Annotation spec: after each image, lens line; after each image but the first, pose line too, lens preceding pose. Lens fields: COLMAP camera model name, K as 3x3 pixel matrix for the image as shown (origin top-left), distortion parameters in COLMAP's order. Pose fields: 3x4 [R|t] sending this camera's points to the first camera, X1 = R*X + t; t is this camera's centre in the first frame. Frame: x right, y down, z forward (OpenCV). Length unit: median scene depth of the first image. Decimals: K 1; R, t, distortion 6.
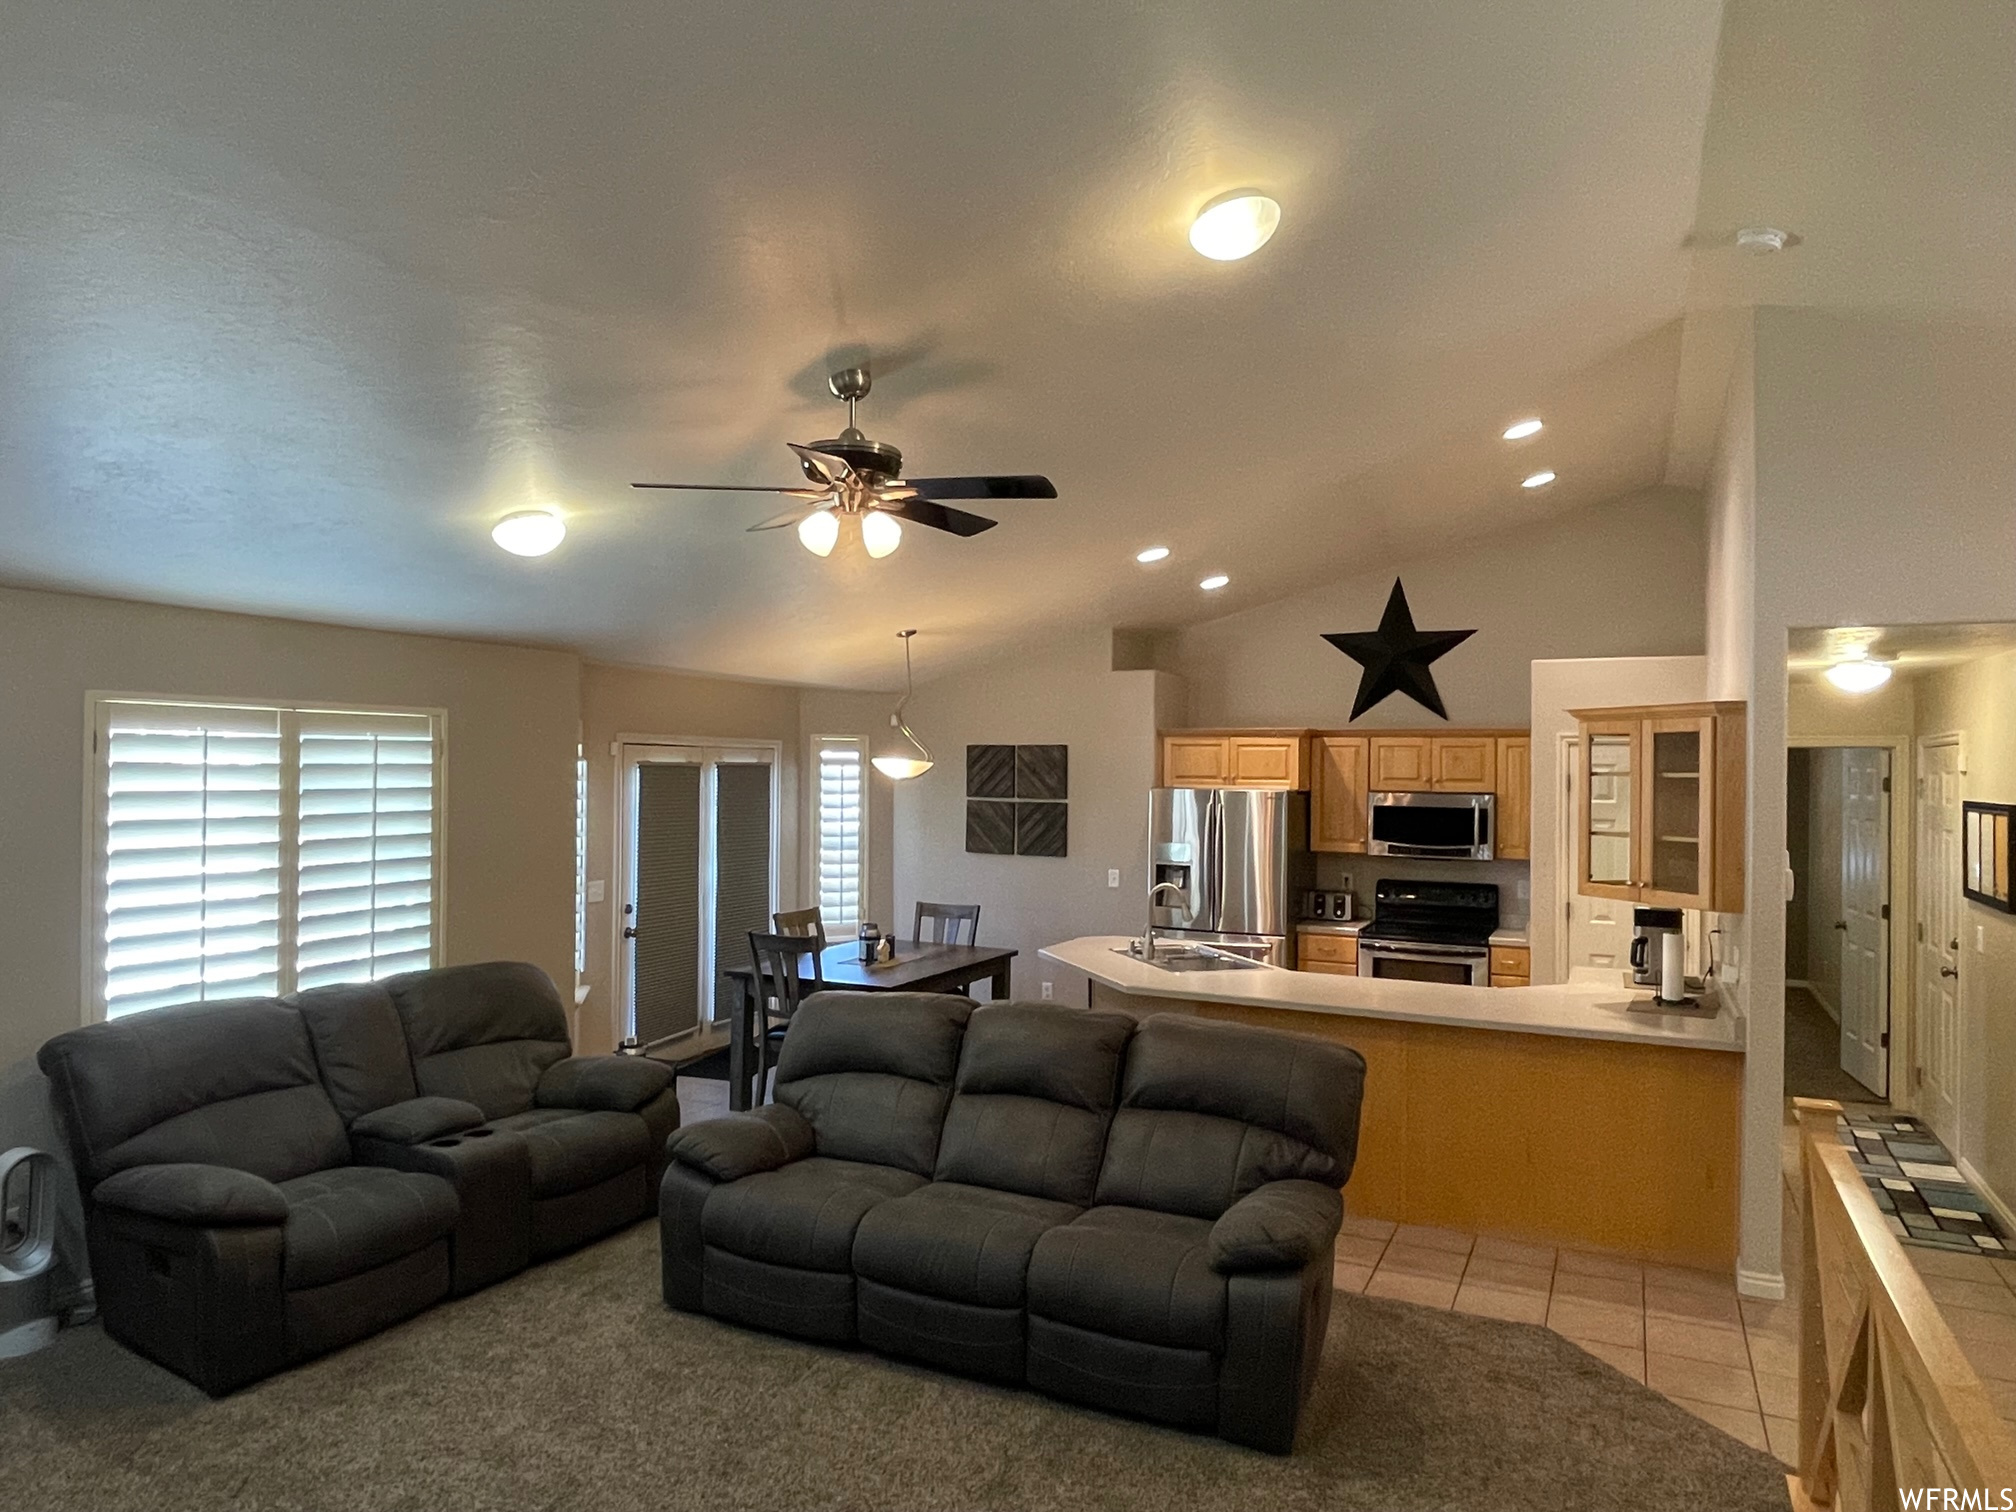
lens RADIAL K [[1274.9, 0, 998.2], [0, 1274.9, 748.6], [0, 0, 1]] dist [0.000737, -0.010921]
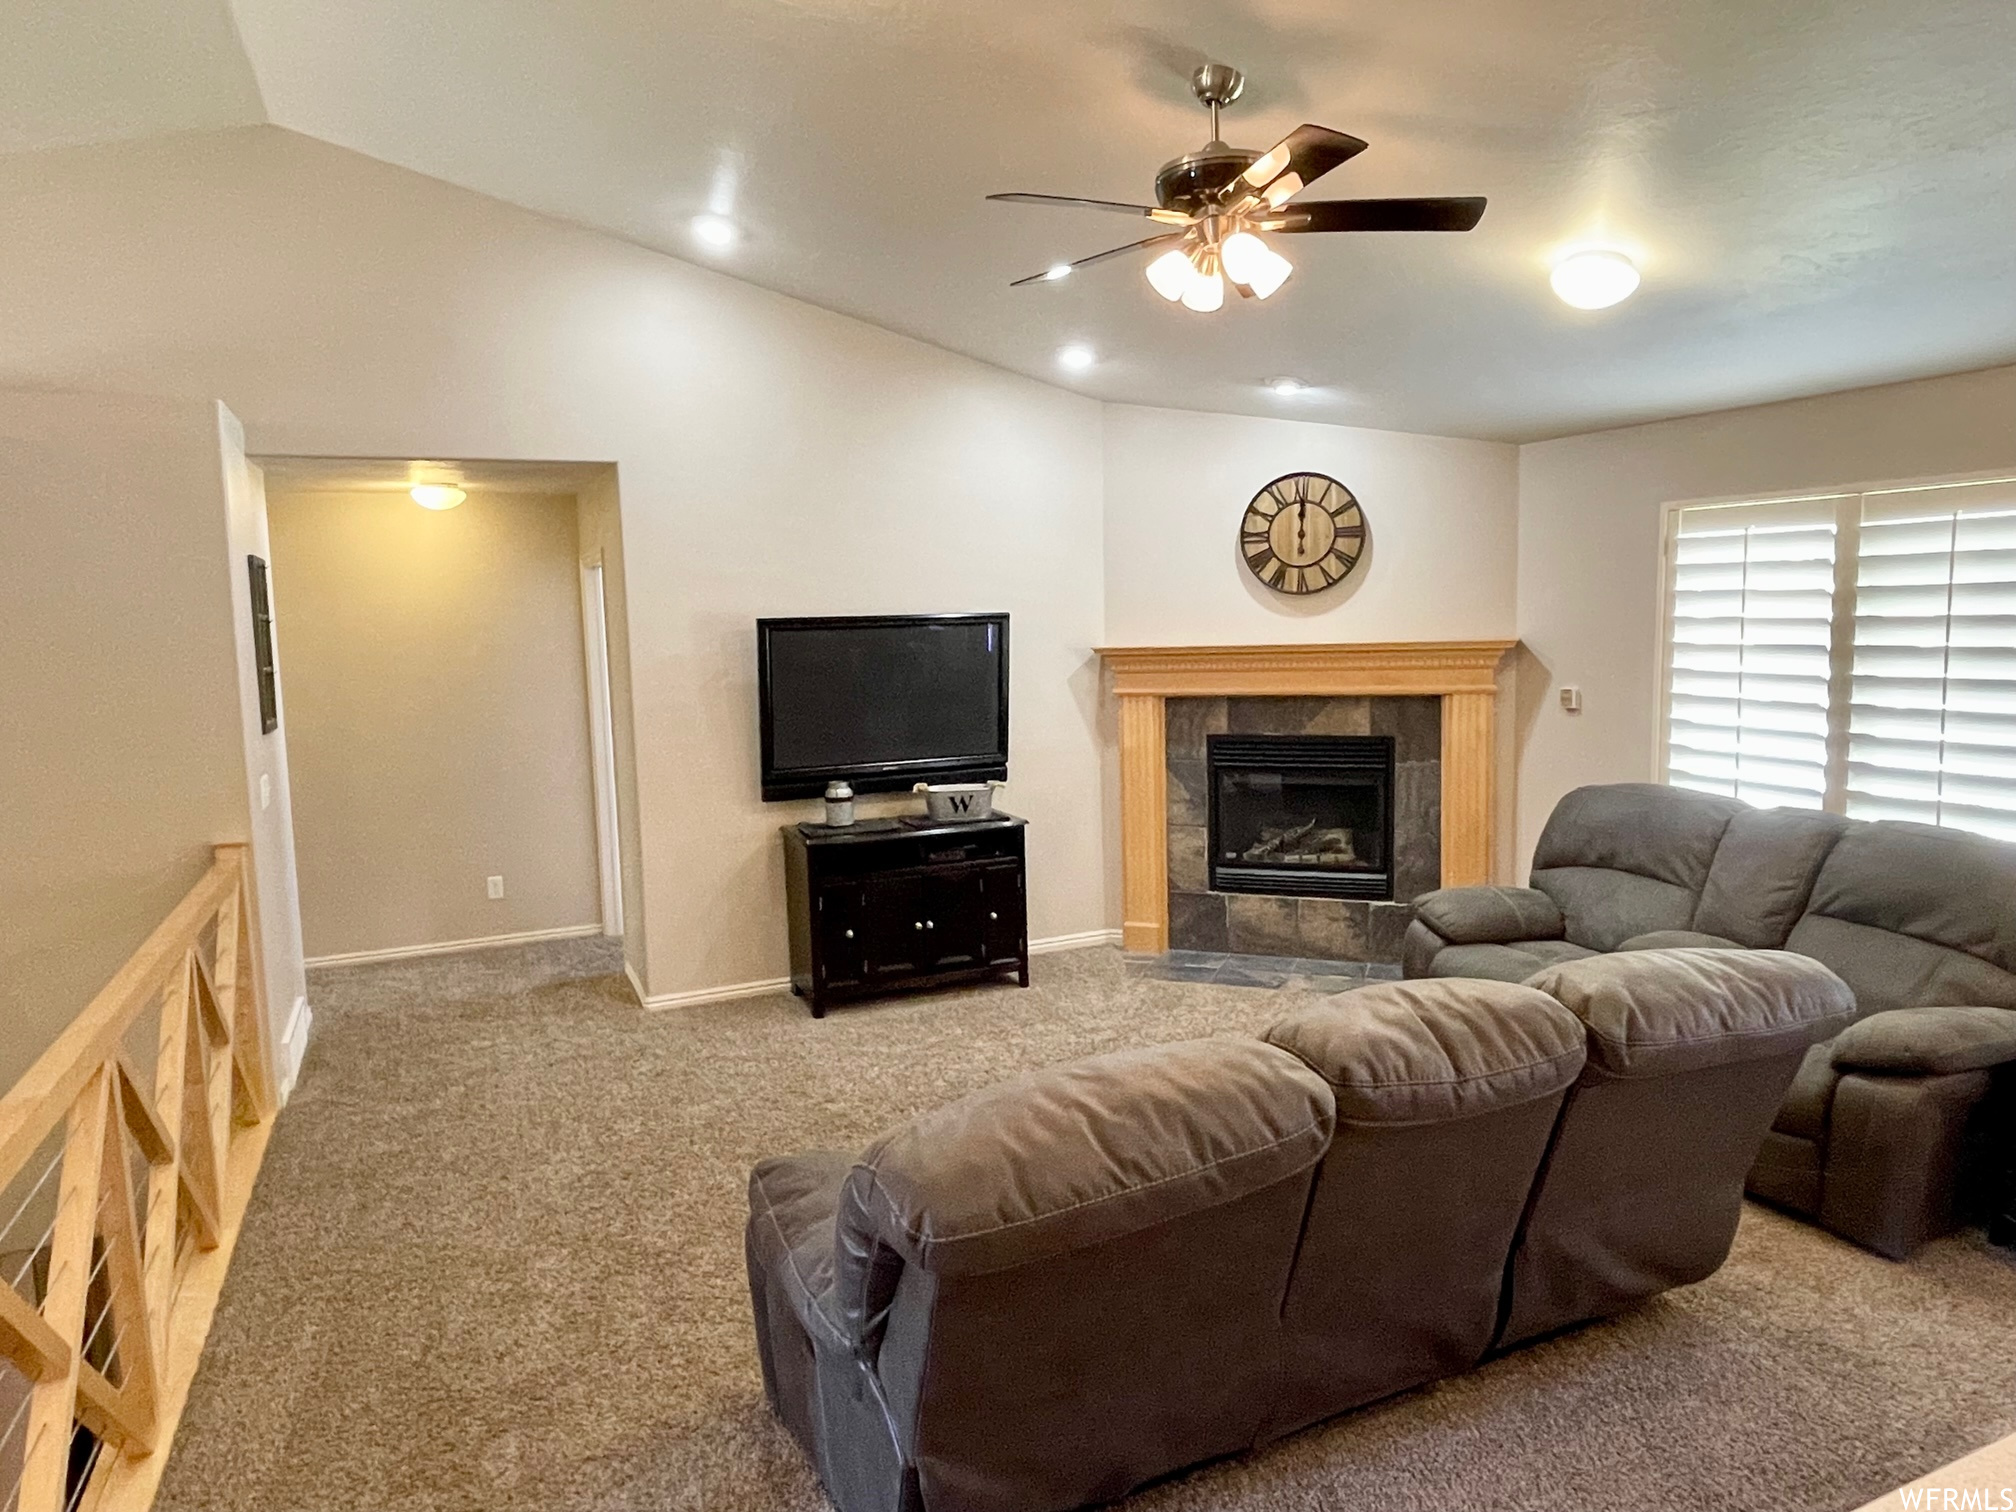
lens RADIAL K [[1274.9, 0, 989.4], [0, 1274.9, 756.4], [0, 0, 1]] dist [0.000737, -0.010921]
pose [[-0.655217, 0.096276, -0.749281, 0.313386], [0.031502, 0.994465, 0.100233, 0.026367], [0.754784, 0.042071, -0.654623, 0.708299]]
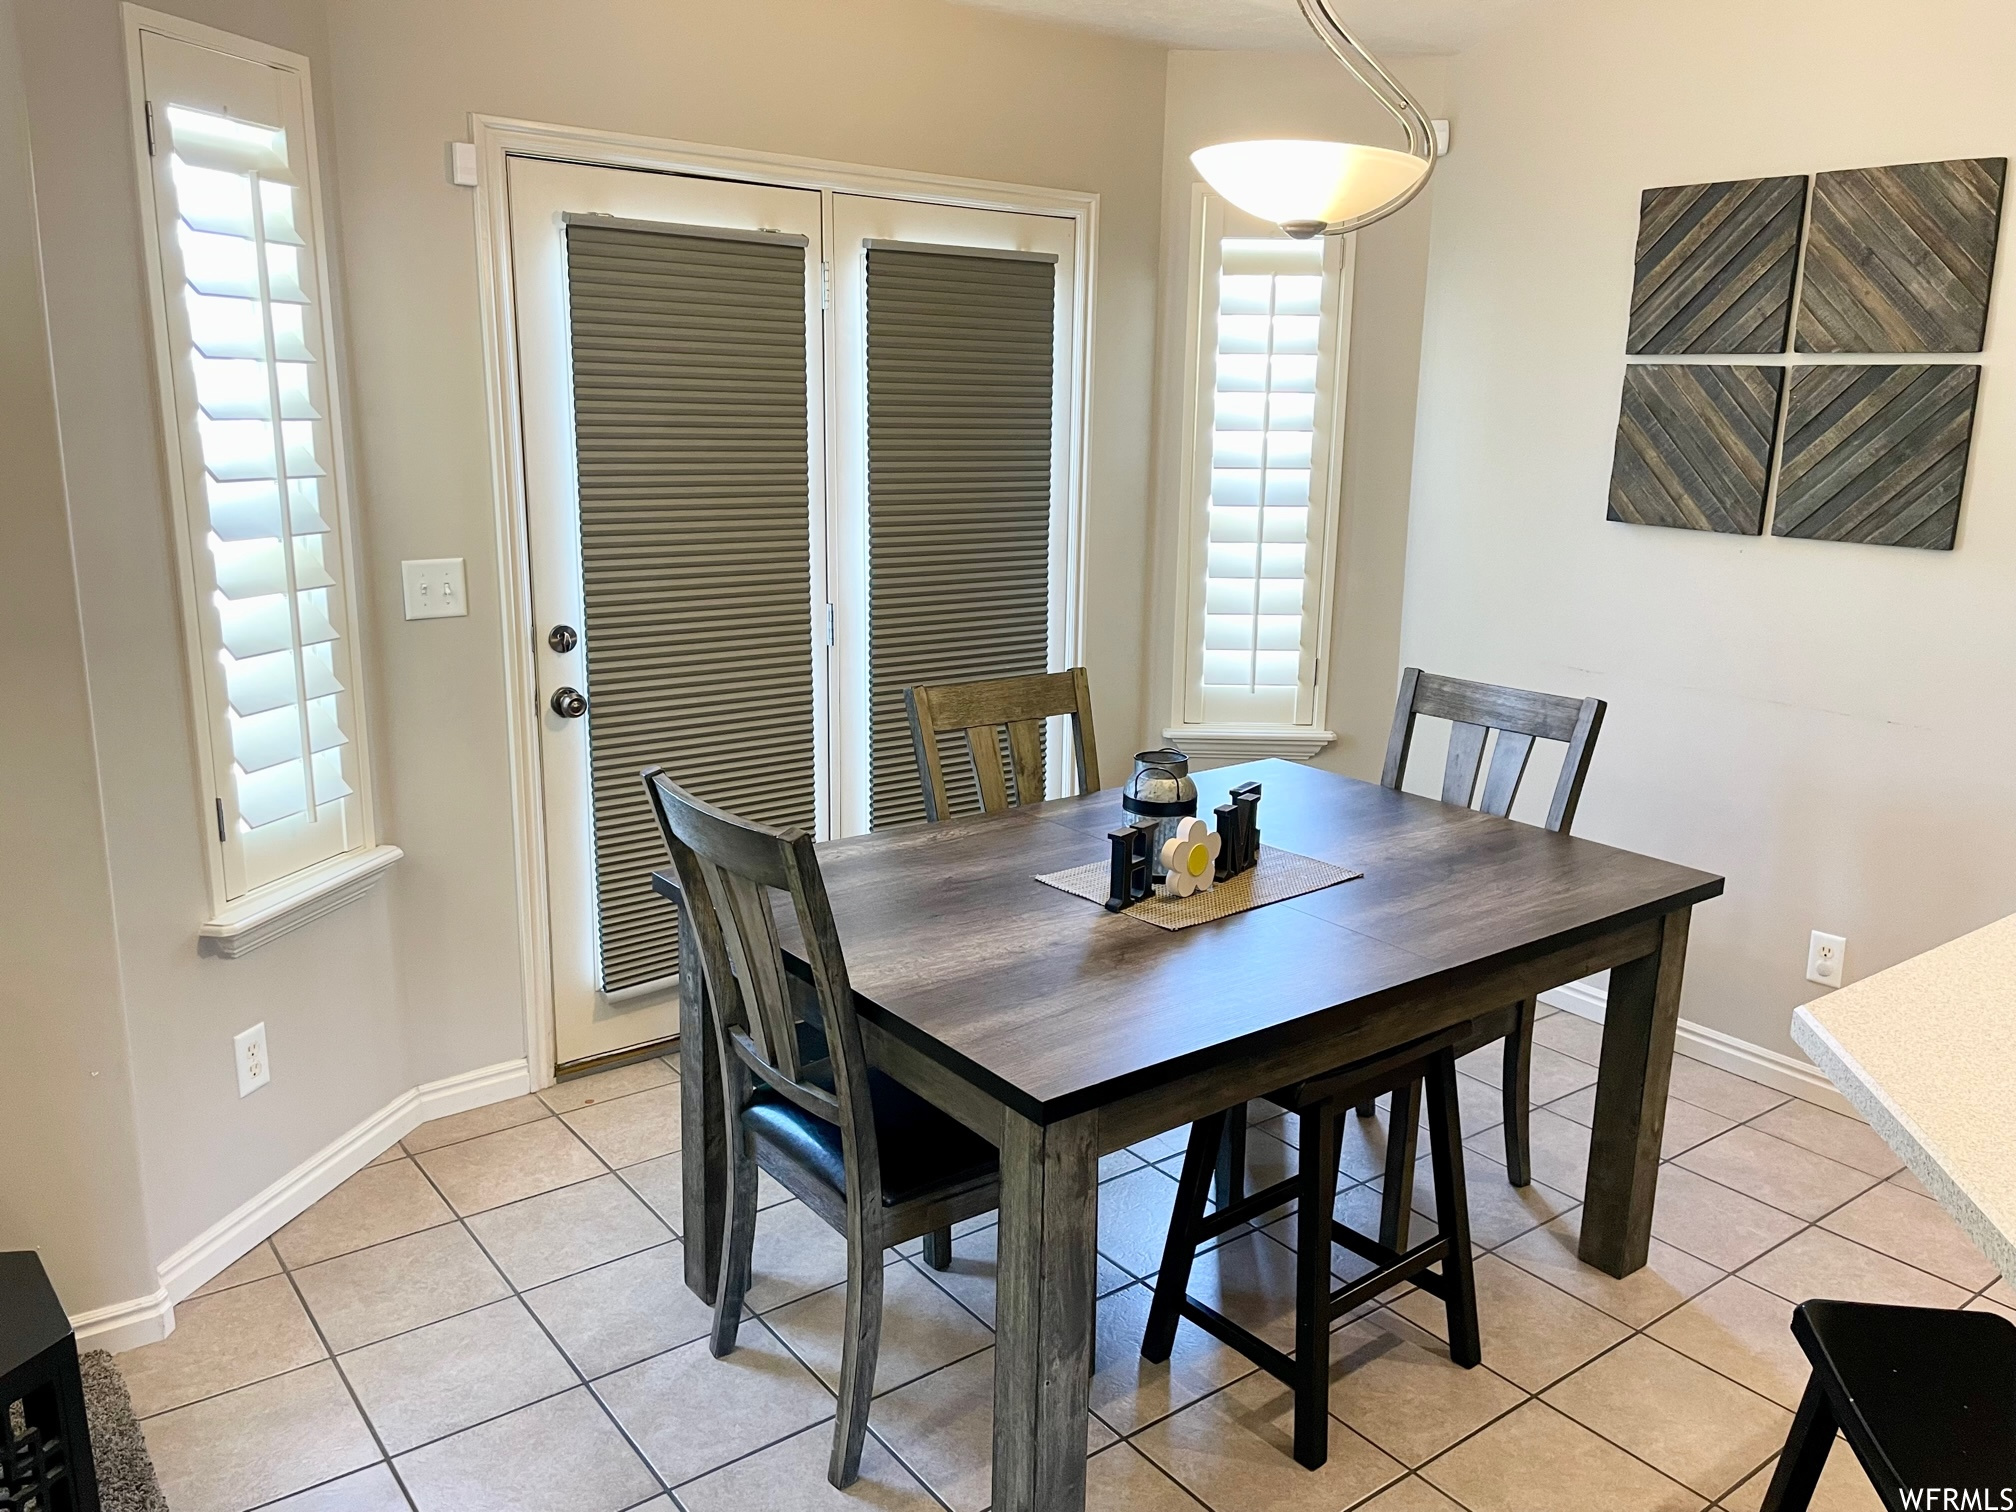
lens RADIAL K [[1494.3, 0, 1017.3], [0, 1494.3, 731.1], [0, 0, 1]] dist [0.026201, -0.030506]
pose [[0.892479, 0.100119, -0.439838, 0.017516], [-0.000601, 0.975321, 0.220790, 0.052079], [0.451088, -0.196786, 0.870514, 0.627614]]
